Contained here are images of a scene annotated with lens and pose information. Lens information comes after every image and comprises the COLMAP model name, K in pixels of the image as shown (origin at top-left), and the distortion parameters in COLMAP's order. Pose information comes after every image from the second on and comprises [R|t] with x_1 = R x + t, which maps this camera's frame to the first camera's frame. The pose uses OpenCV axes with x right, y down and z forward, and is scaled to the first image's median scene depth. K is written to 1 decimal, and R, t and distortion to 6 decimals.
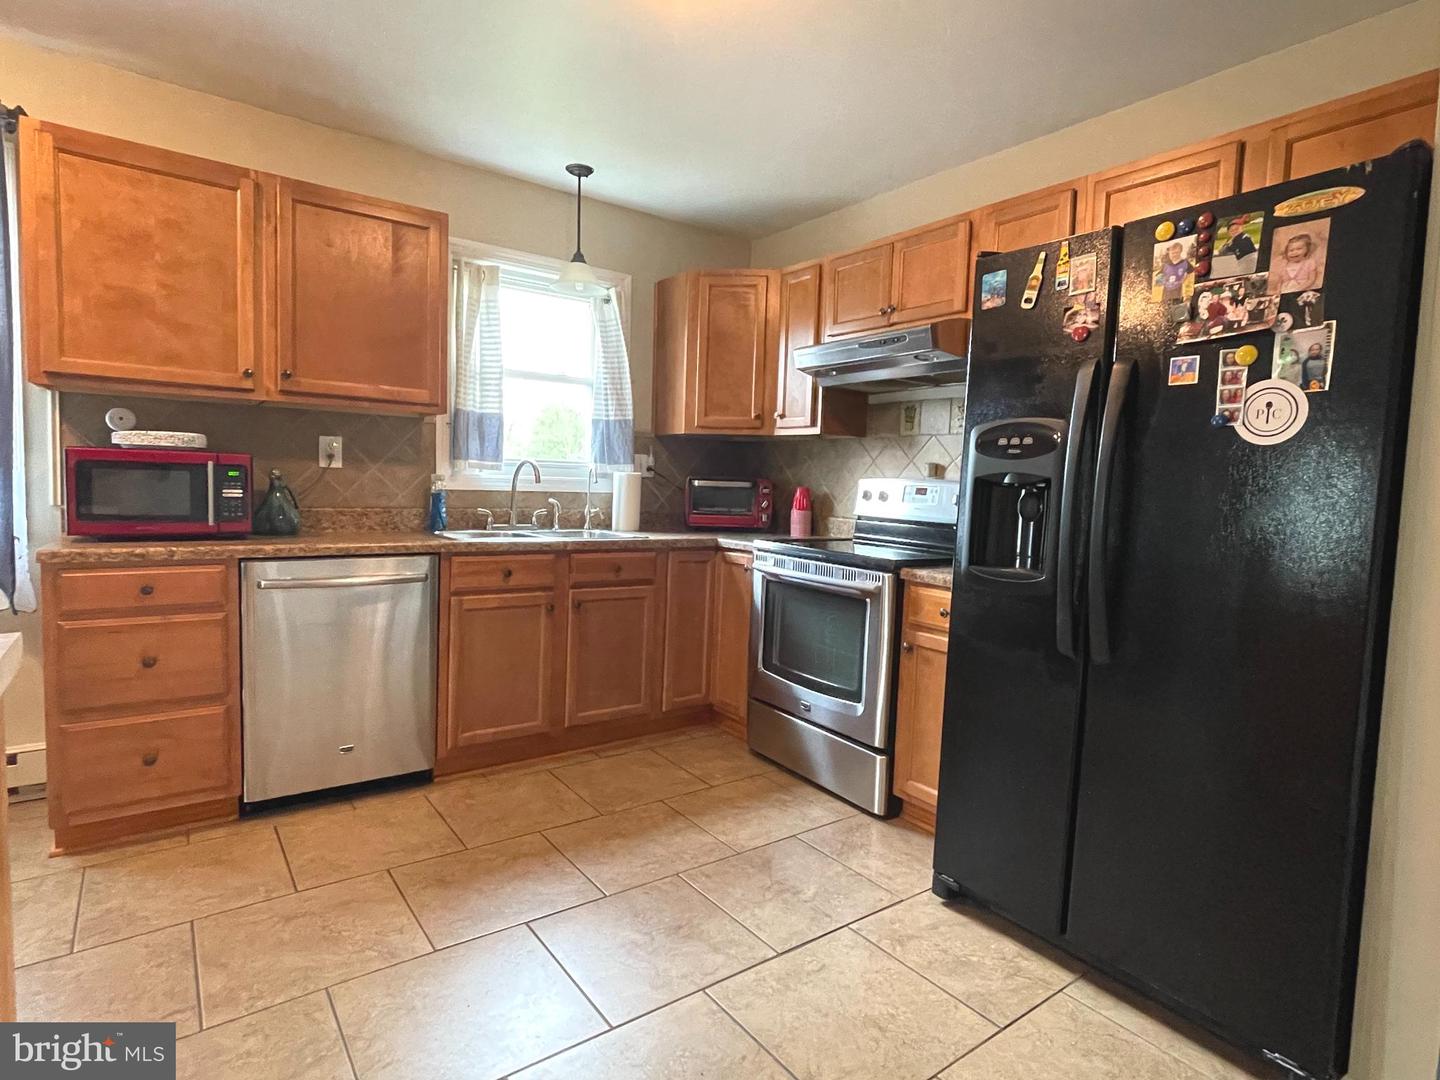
lens RADIAL K [[760.8, 0, 720.2], [0, 760.8, 539.5], [0, 0, 1]] dist [0.001750, -0.004554]
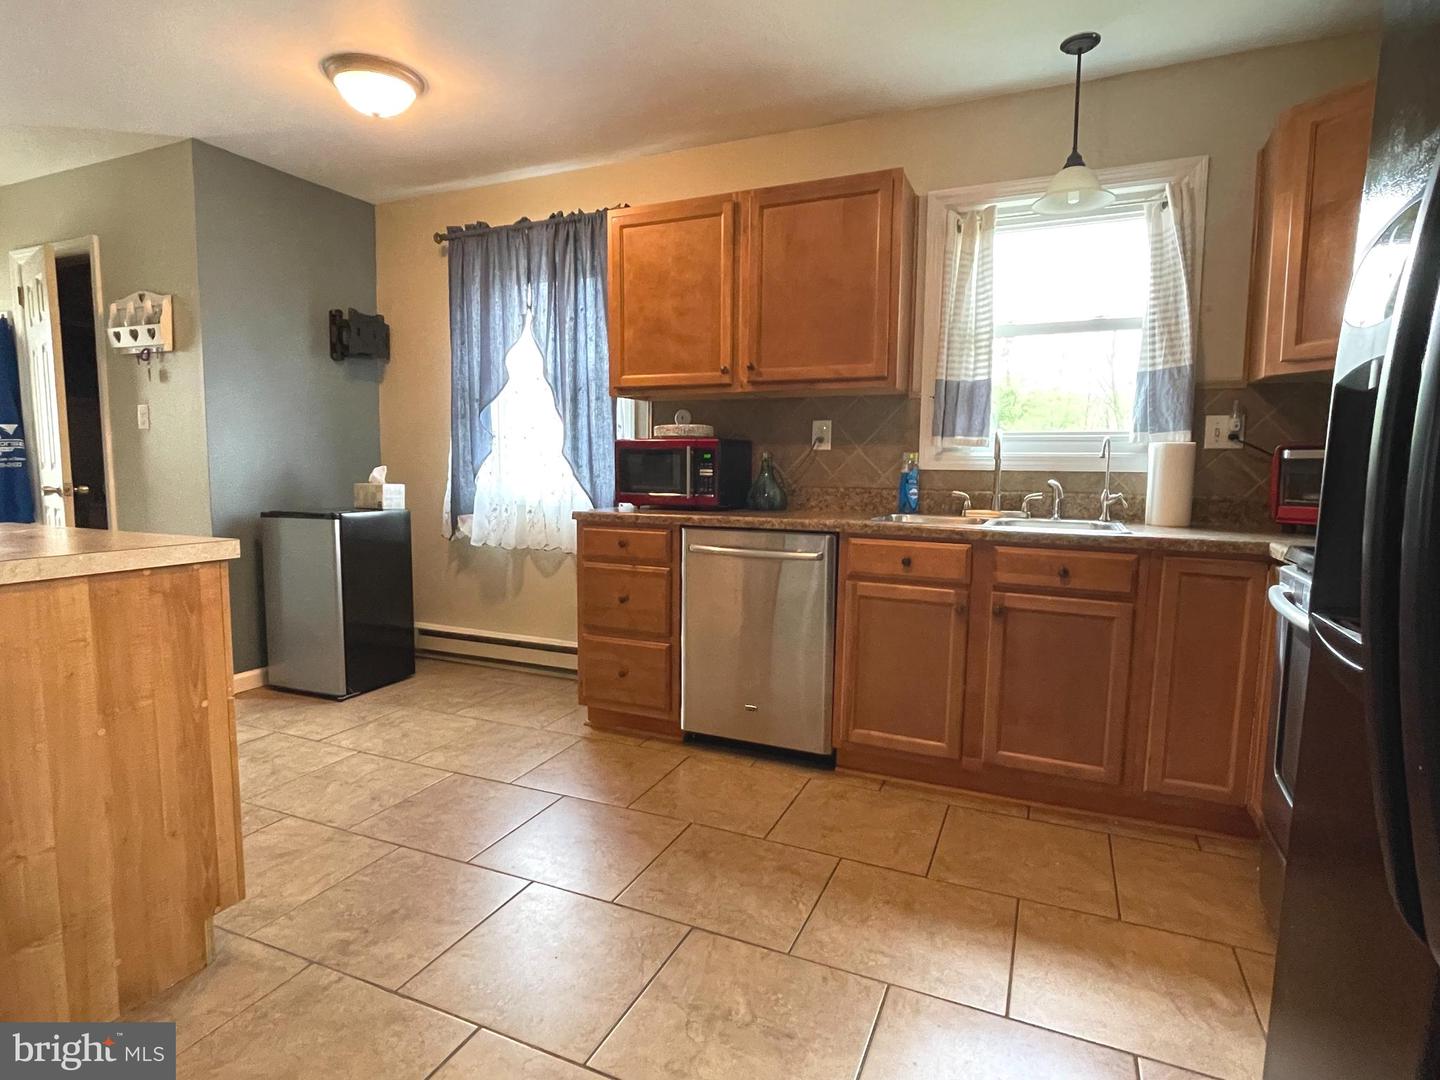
lens RADIAL K [[760.8, 0, 719.1], [0, 760.8, 536.6], [0, 0, 1]] dist [0.001750, -0.004554]
pose [[0.489672, 0.055289, -0.870152, 0.336195], [-0.059866, 0.997764, 0.029708, 0.002732], [0.869849, 0.037545, 0.491887, 0.349039]]
